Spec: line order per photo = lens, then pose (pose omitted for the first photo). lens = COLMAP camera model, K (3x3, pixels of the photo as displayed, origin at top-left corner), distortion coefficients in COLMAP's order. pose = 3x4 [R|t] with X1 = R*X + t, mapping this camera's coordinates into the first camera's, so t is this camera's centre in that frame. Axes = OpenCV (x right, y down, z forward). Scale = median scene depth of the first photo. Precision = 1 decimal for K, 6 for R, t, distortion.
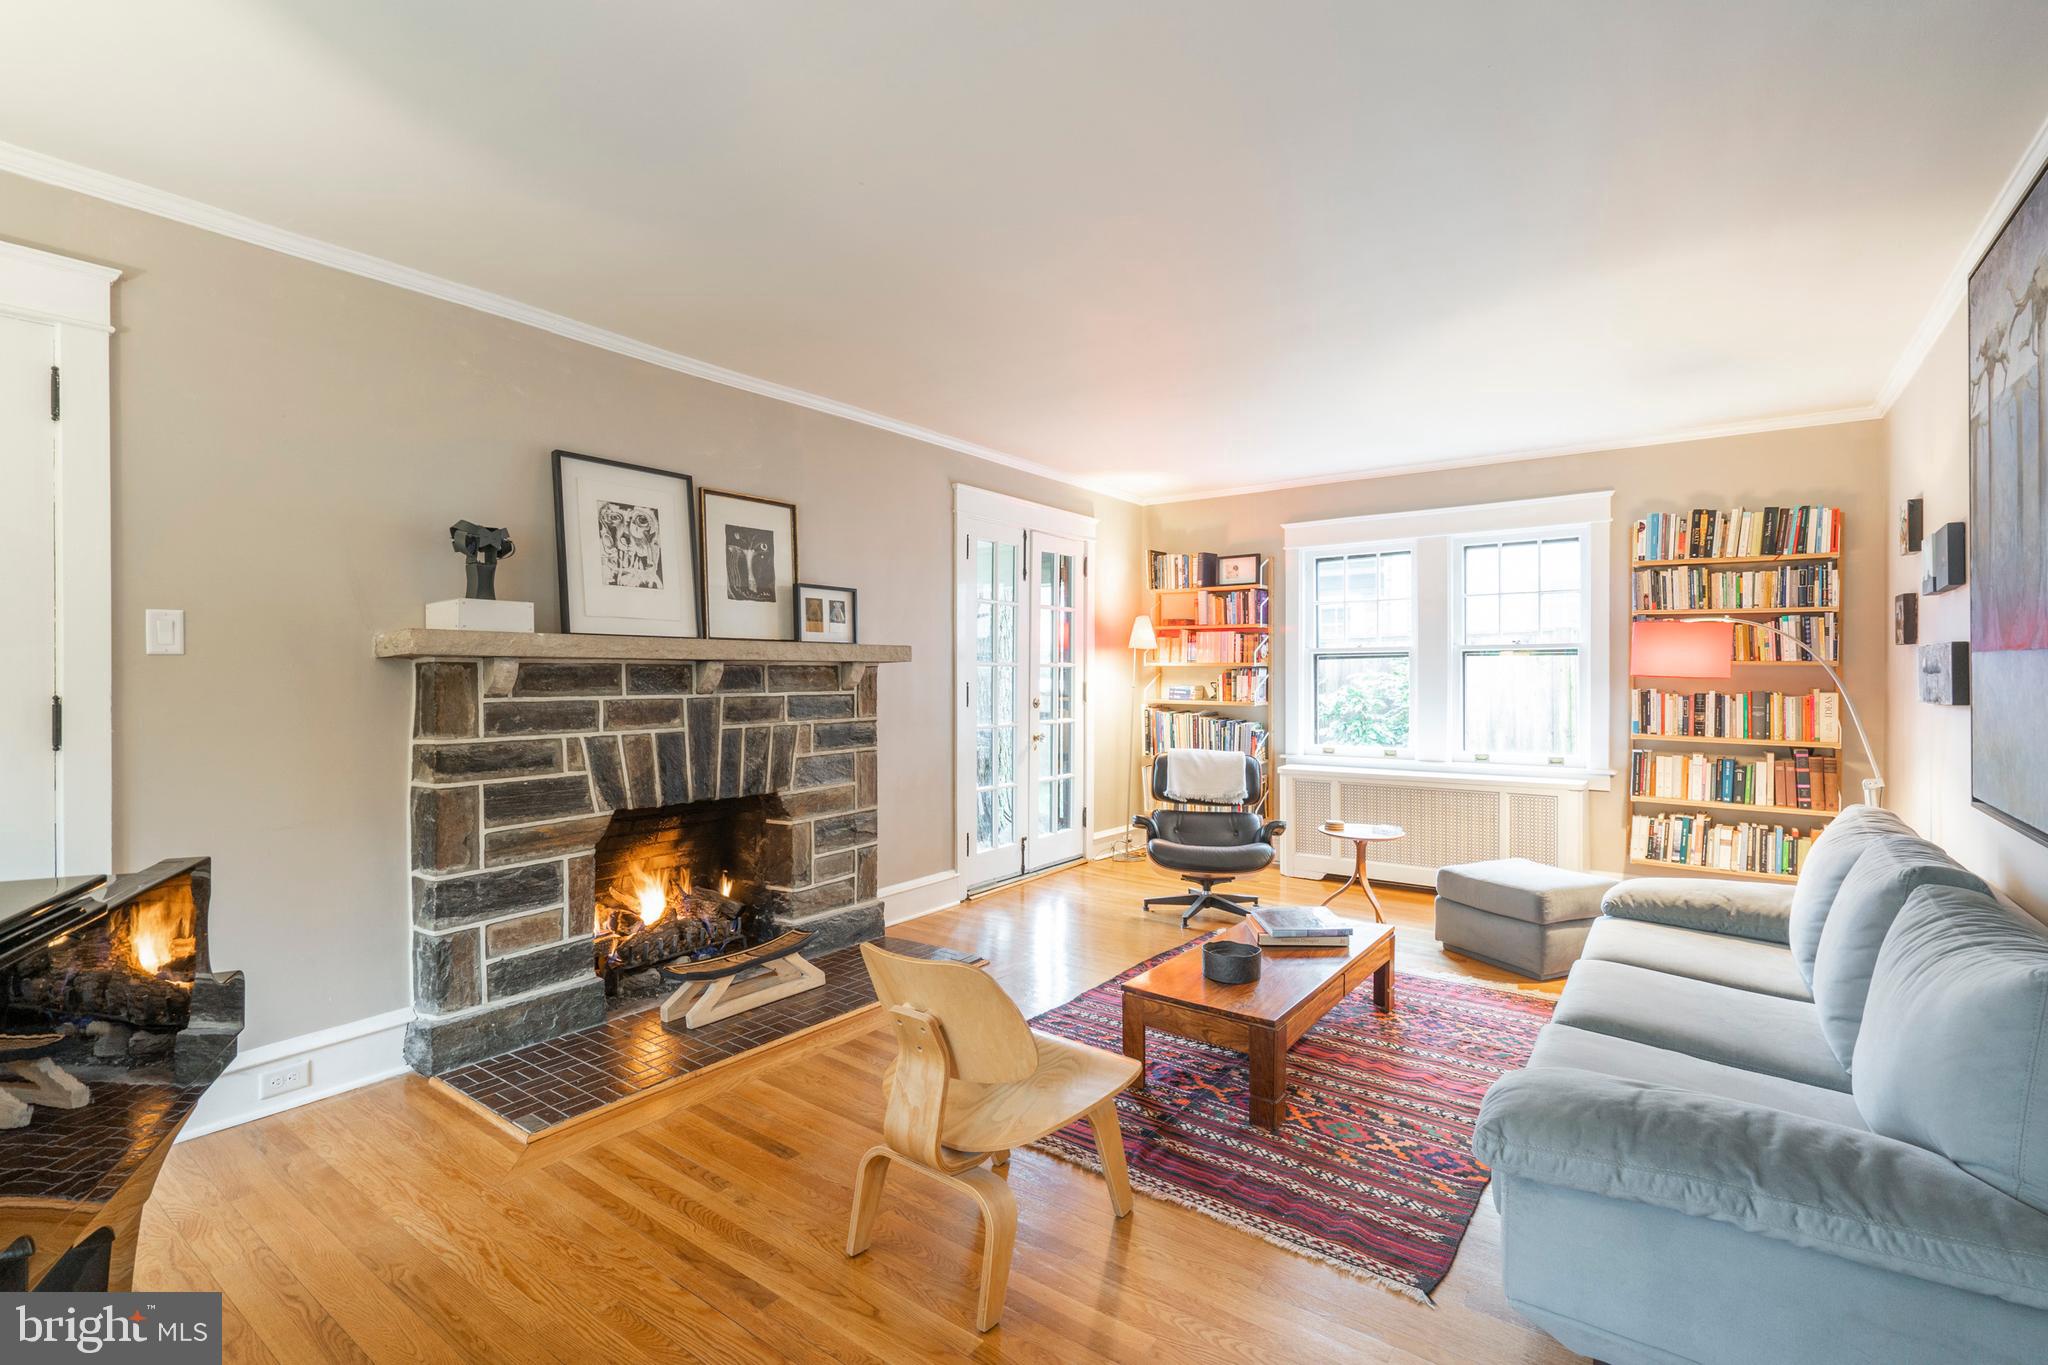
lens RADIAL K [[935.5, 0, 1027.9], [0, 935.5, 676.8], [0, 0, 1]] dist [-0.019969, 0.000039]
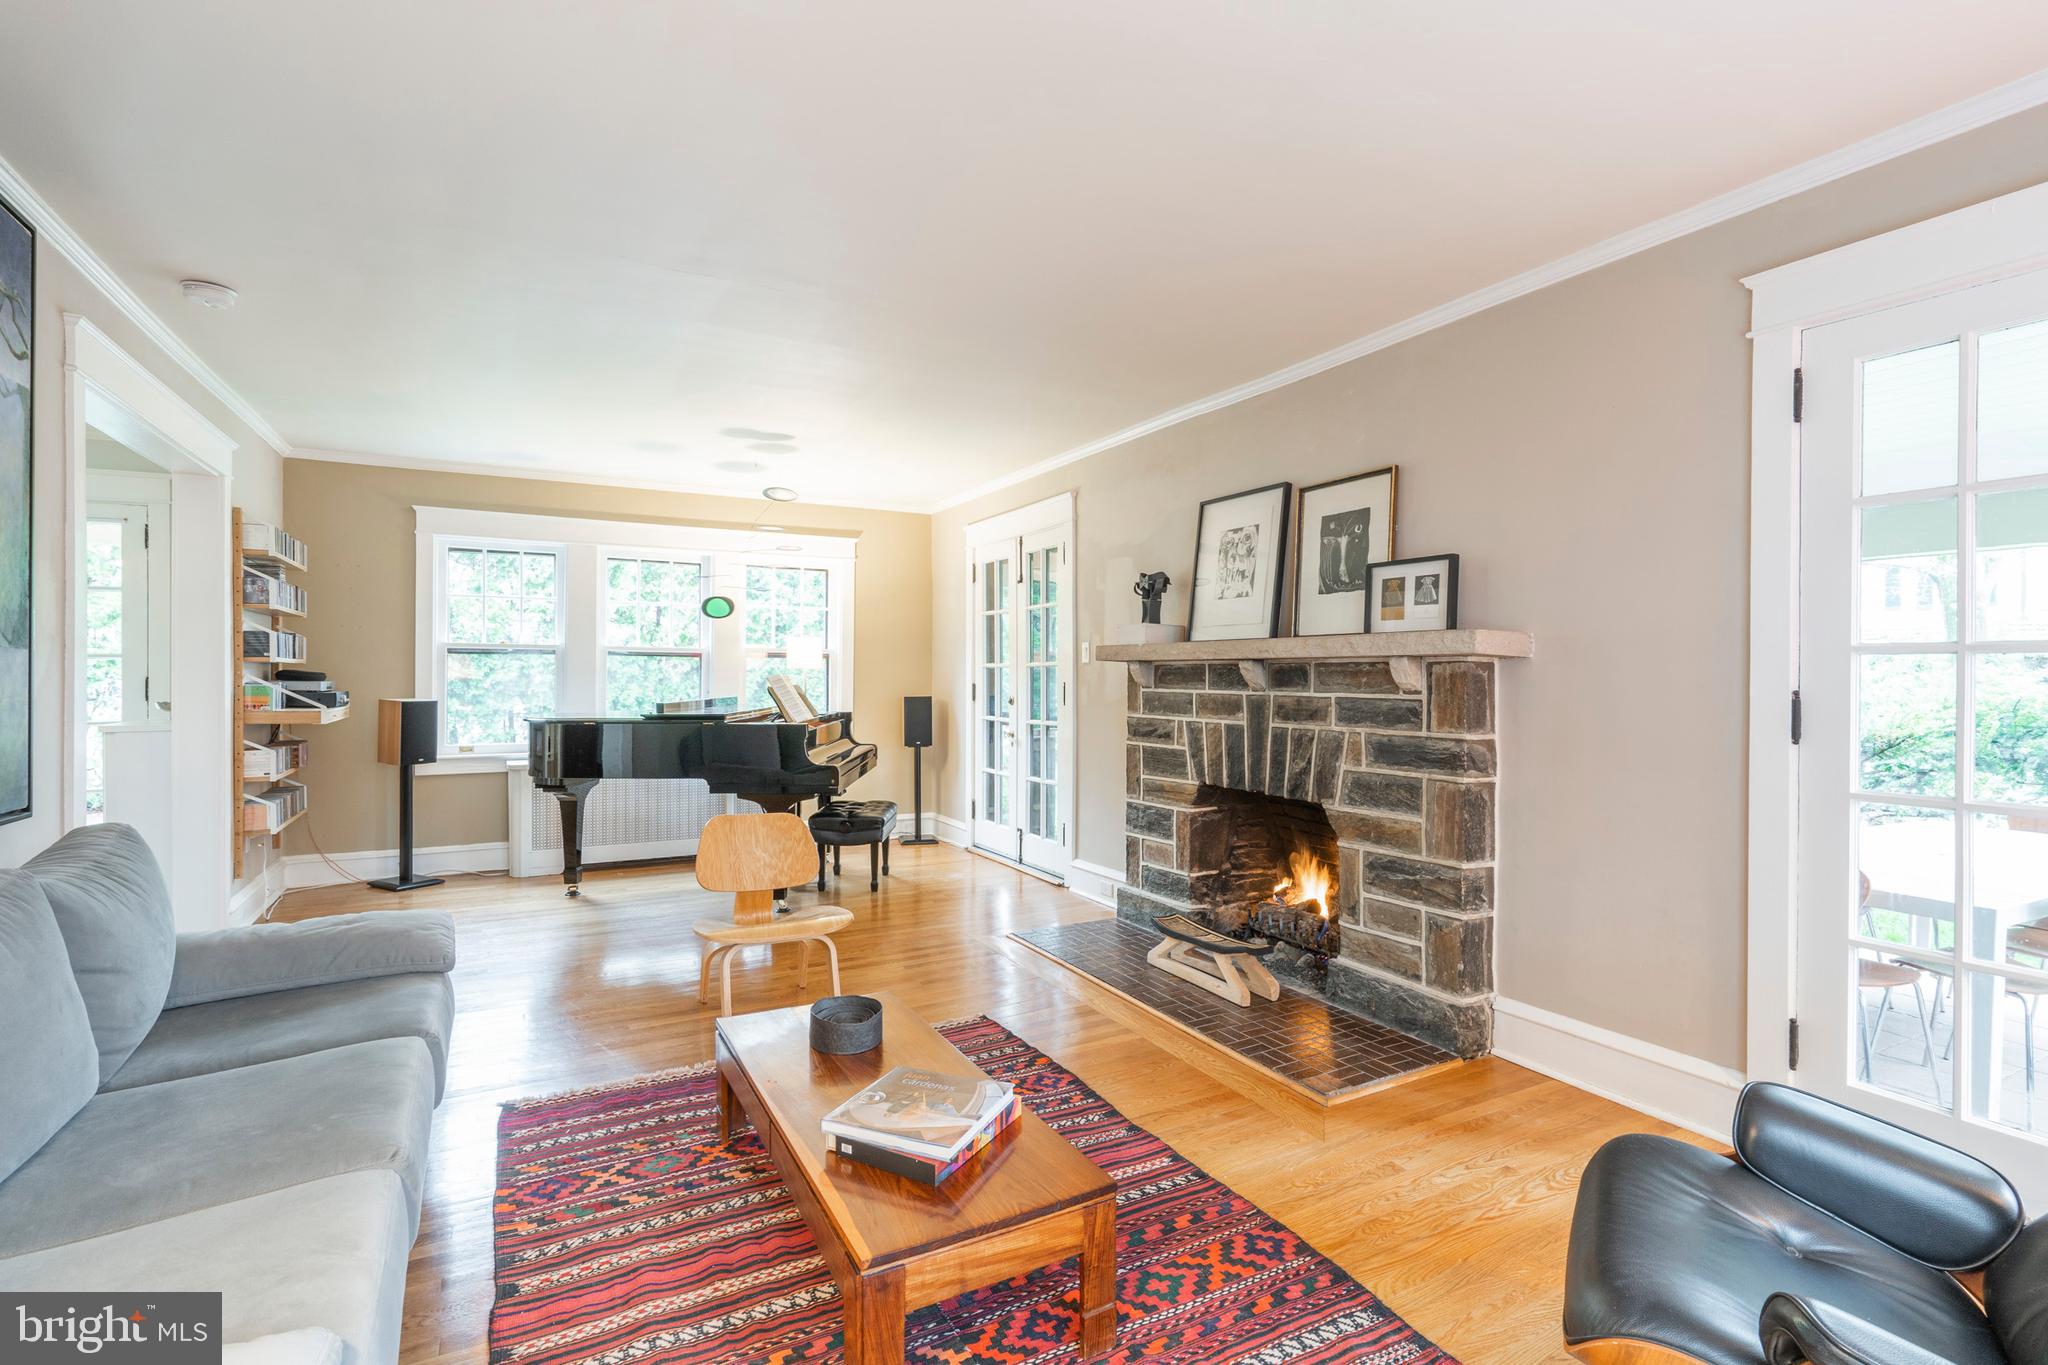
lens RADIAL K [[935.5, 0, 1027.9], [0, 935.5, 676.8], [0, 0, 1]] dist [-0.019969, 0.000039]
pose [[-0.418027, -0.000061, -0.908435, 0.734463], [-0.007478, 0.999966, 0.003374, 0.000383], [0.908404, 0.008204, -0.418013, 1.226875]]
